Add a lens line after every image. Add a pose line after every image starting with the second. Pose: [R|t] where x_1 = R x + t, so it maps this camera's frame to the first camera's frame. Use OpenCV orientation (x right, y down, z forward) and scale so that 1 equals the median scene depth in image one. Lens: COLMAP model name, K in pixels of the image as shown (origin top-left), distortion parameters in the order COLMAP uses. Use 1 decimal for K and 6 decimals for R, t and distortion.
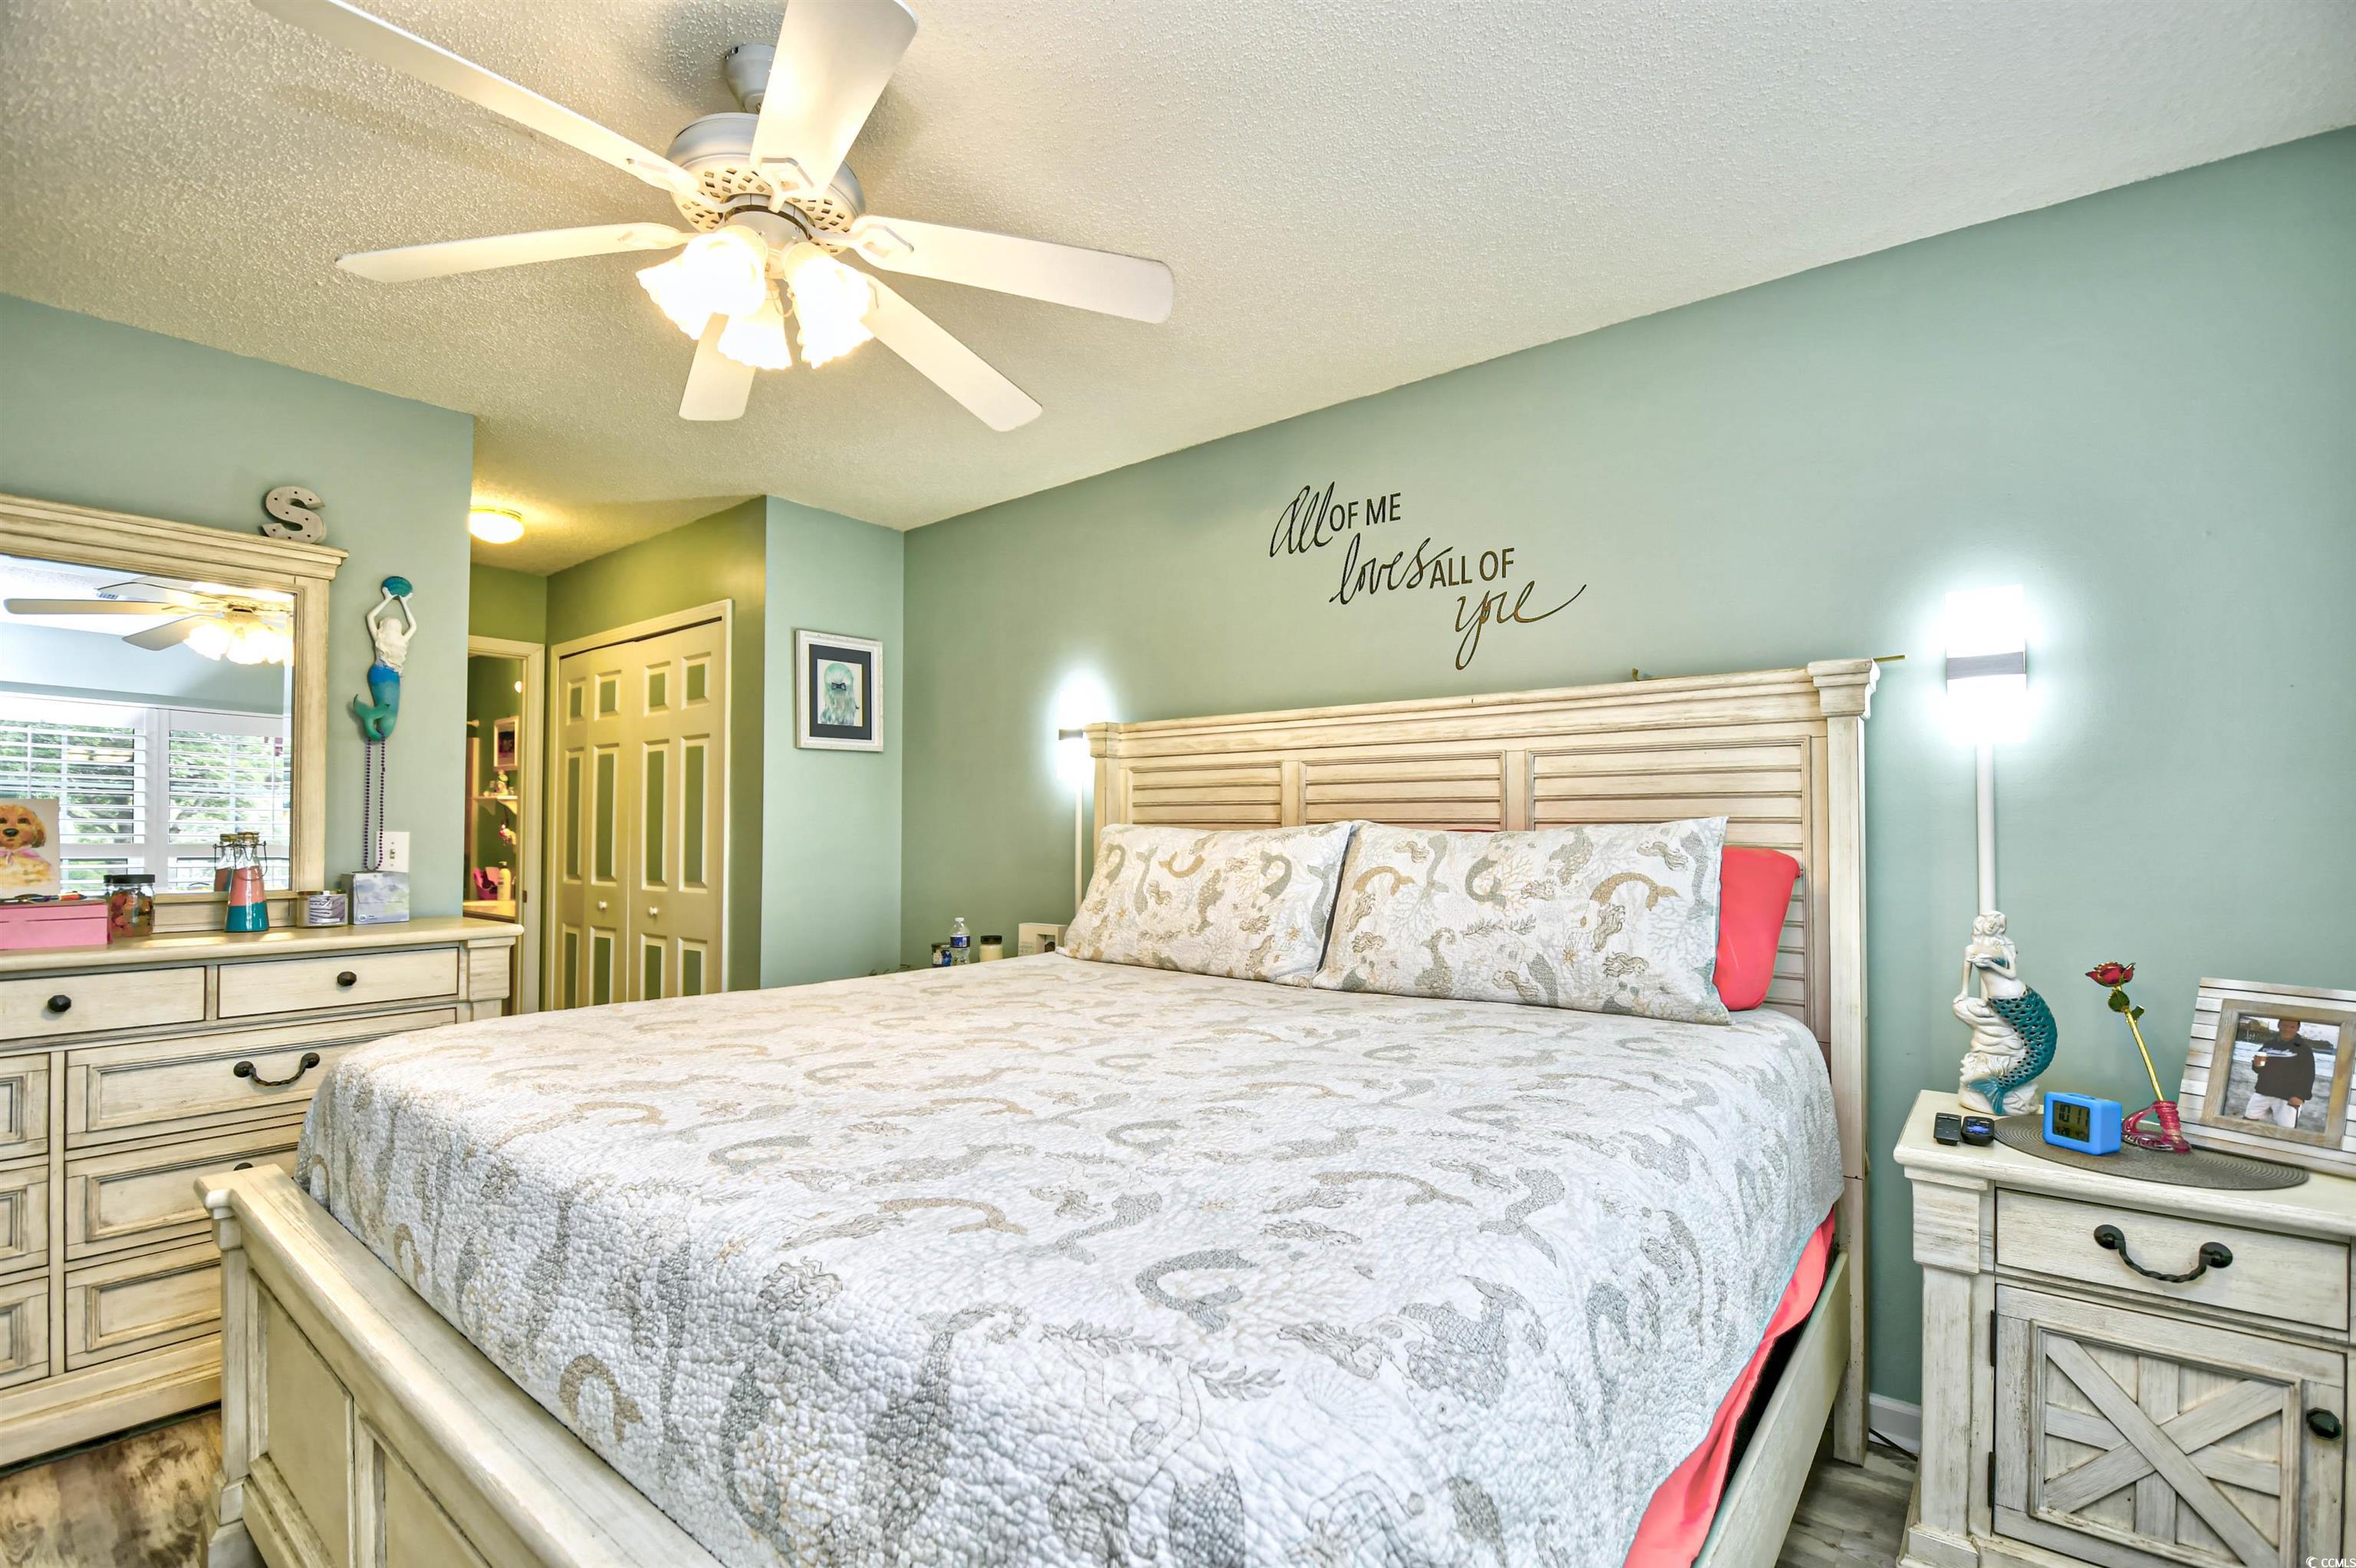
lens RADIAL K [[1036.1, 0, 1162.0], [0, 1036.1, 802.9], [0, 0, 1]] dist [-0.000571, -0.011061]
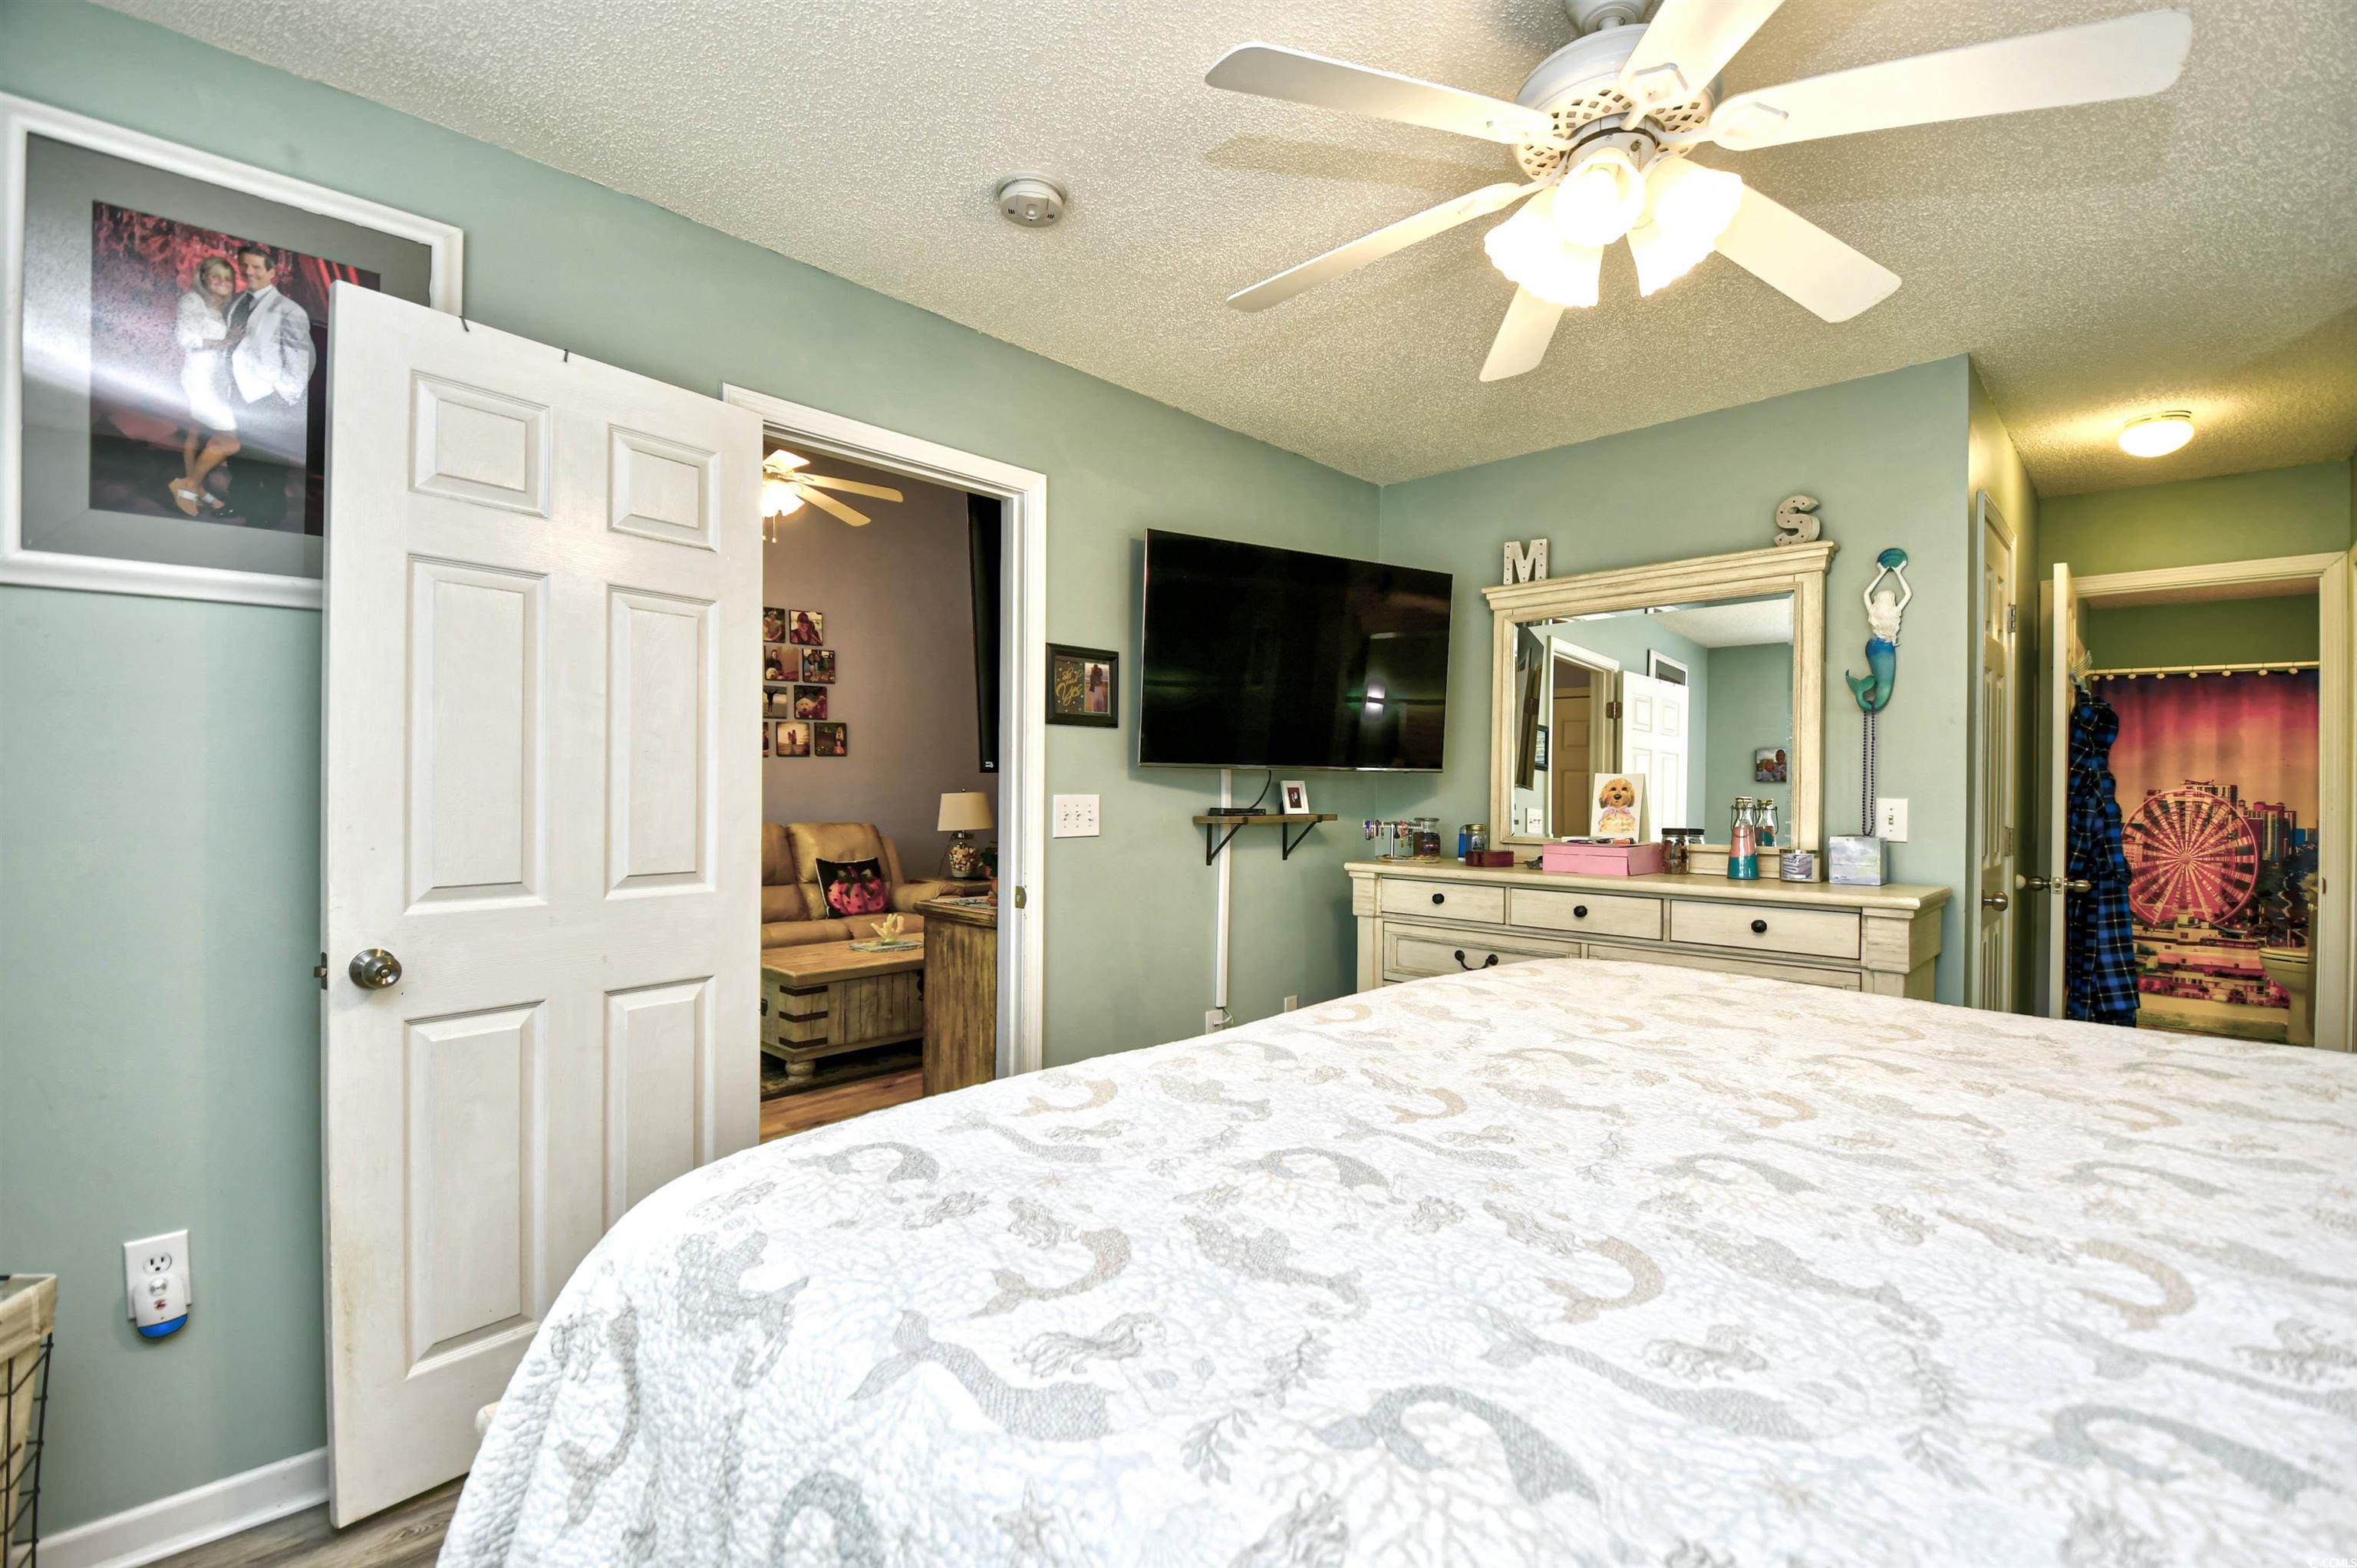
lens RADIAL K [[1091.9, 0, 1265.9], [0, 1091.9, 787.2], [0, 0, 1]] dist [-0.016867, -0.000575]
pose [[-0.070247, -0.001699, -0.997528, 0.700403], [0.015299, 0.999879, -0.002780, 0.018888], [0.997412, -0.015456, -0.070212, 0.851215]]
